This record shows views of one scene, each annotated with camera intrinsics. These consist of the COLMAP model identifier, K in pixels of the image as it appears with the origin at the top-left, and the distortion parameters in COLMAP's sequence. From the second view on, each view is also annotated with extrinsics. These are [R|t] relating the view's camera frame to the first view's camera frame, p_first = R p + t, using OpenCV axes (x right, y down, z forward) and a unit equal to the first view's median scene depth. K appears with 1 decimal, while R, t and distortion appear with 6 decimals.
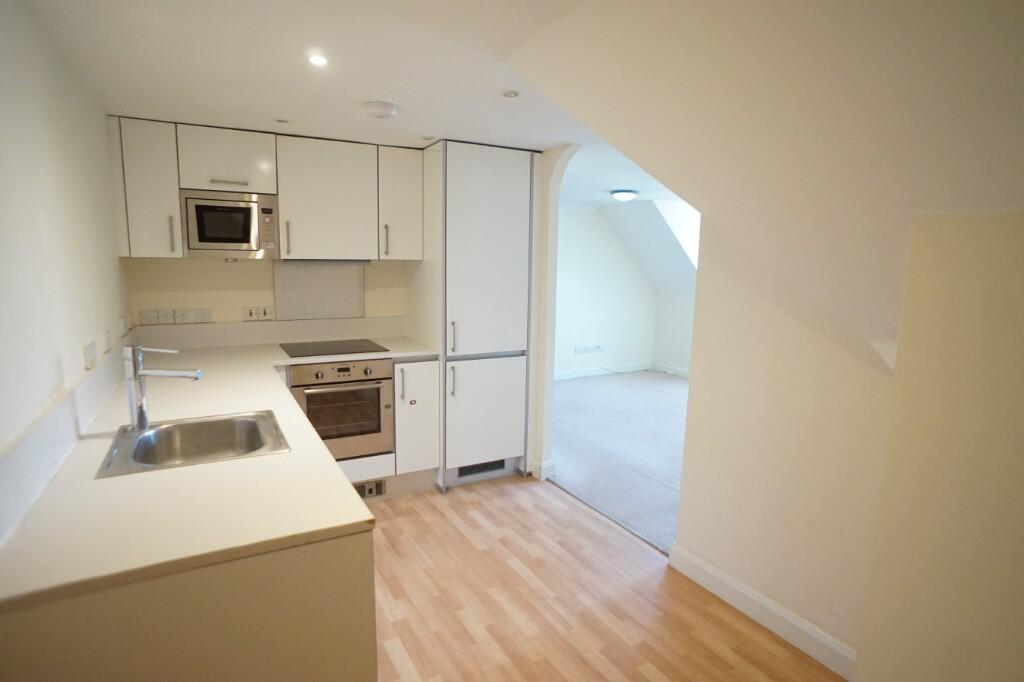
lens RADIAL K [[546.8, 0, 509.2], [0, 546.8, 342.6], [0, 0, 1]] dist [-0.076043, 0.049121]
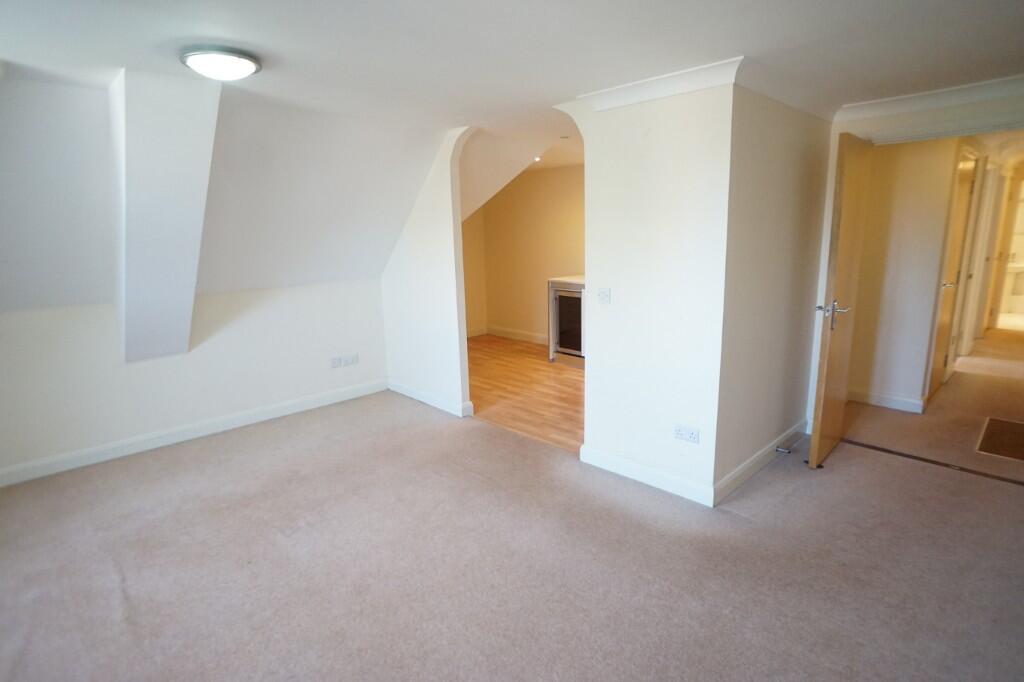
lens RADIAL K [[546.8, 0, 509.2], [0, 546.8, 342.6], [0, 0, 1]] dist [-0.076043, 0.049121]
pose [[-0.969564, 0.051551, -0.239348, 0.478809], [-0.034328, 0.939303, 0.341366, -0.295943], [0.242418, 0.339193, -0.908946, 2.044416]]
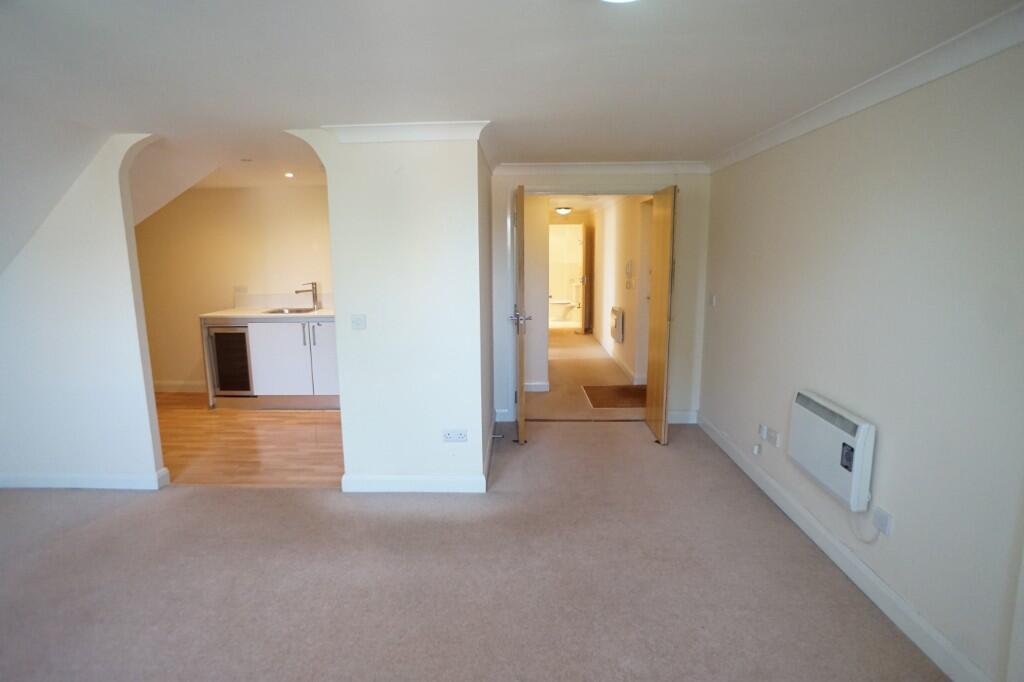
lens RADIAL K [[546.8, 0, 509.2], [0, 546.8, 342.6], [0, 0, 1]] dist [-0.076043, 0.049121]
pose [[-0.506376, 0.124599, -0.853263, 0.792680], [-0.133352, 0.966287, 0.220242, -0.267459], [0.851939, 0.225310, -0.472689, 1.883537]]
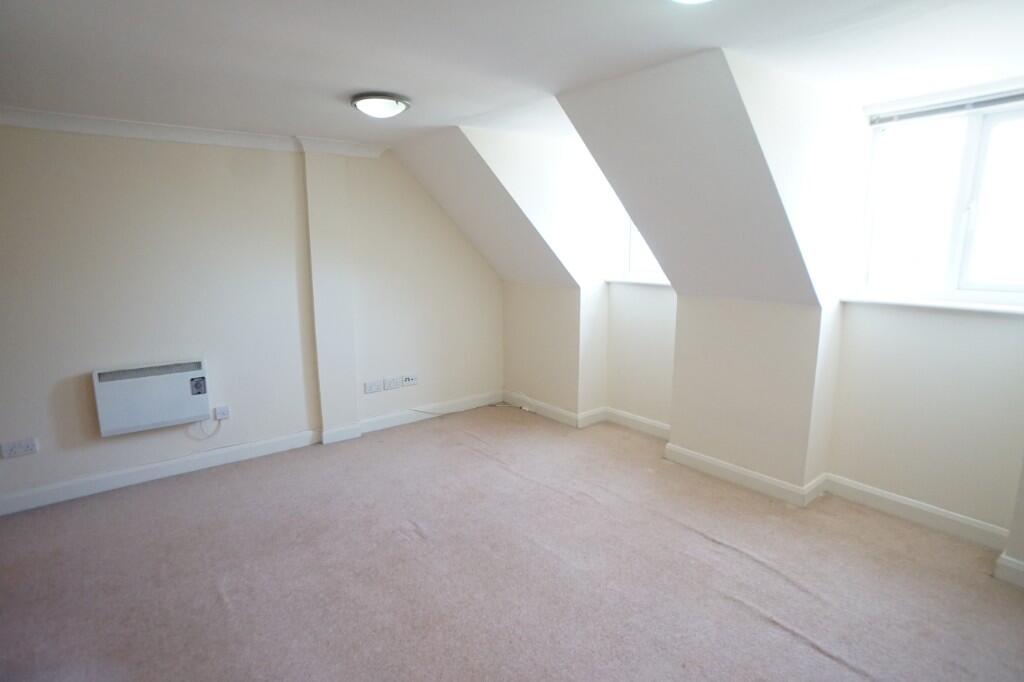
lens RADIAL K [[546.8, 0, 509.2], [0, 546.8, 342.6], [0, 0, 1]] dist [-0.076043, 0.049121]
pose [[0.987205, -0.060023, 0.147727, 0.417283], [0.054306, 0.997622, 0.042435, -0.115727], [-0.149922, -0.033870, 0.988117, 0.826843]]
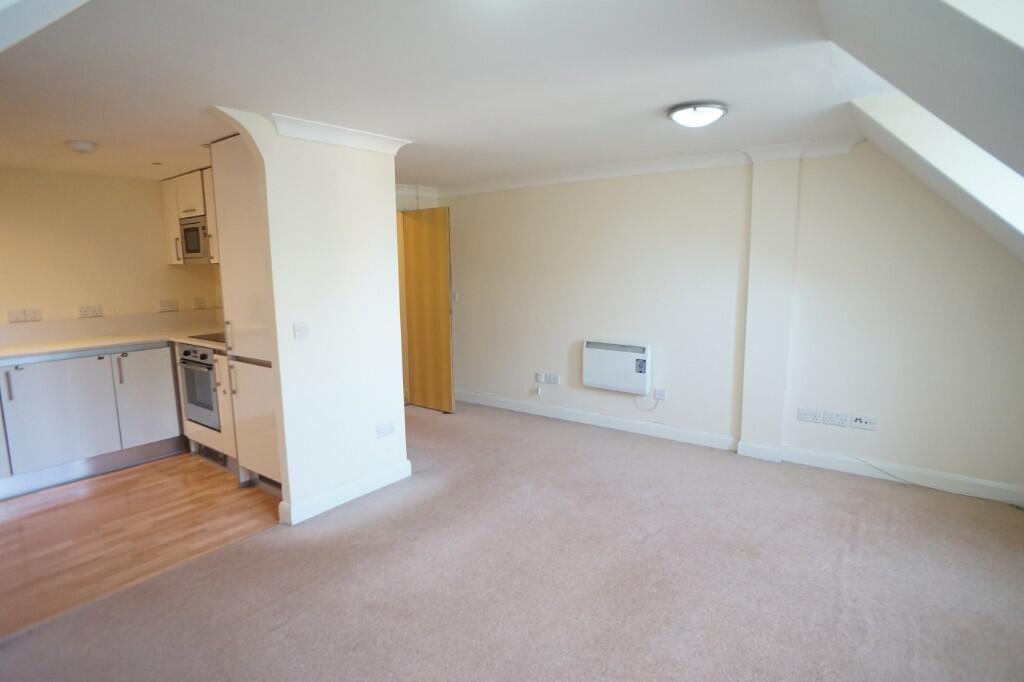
lens RADIAL K [[546.8, 0, 509.2], [0, 546.8, 342.6], [0, 0, 1]] dist [-0.076043, 0.049121]
pose [[0.400539, 0.103956, -0.910363, 1.054769], [-0.113592, 0.991513, 0.063244, -0.124781], [0.909211, 0.078078, 0.408948, 1.112075]]
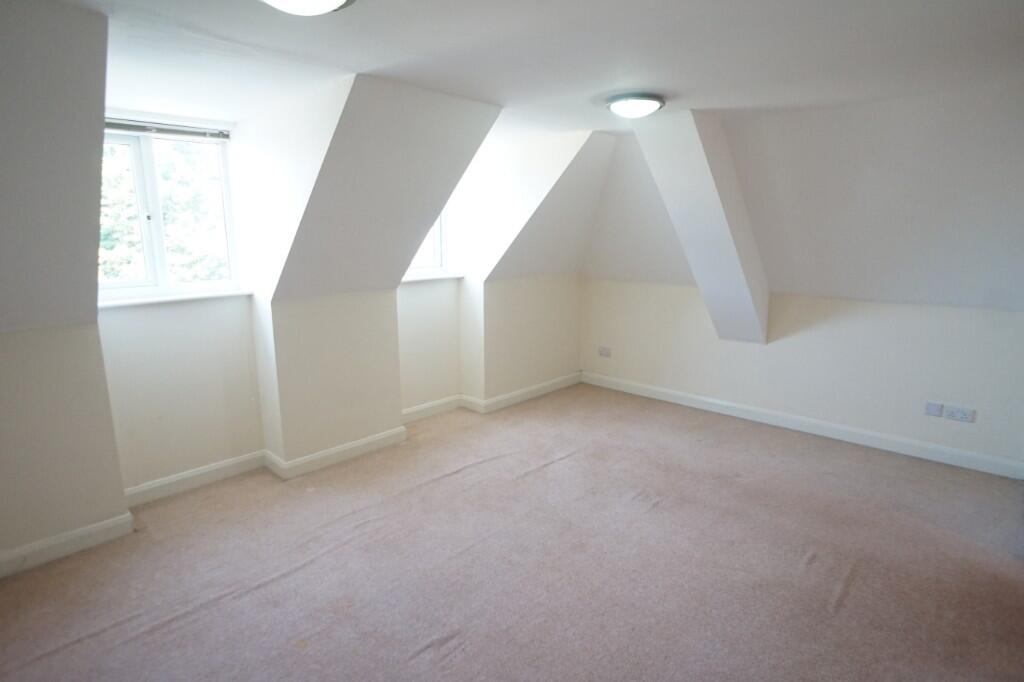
lens RADIAL K [[546.8, 0, 509.2], [0, 546.8, 342.6], [0, 0, 1]] dist [-0.076043, 0.049121]
pose [[-0.297024, -0.224213, 0.928173, -0.158164], [0.134248, 0.952581, 0.273070, -0.292654], [-0.945386, 0.205714, -0.252839, 1.707419]]
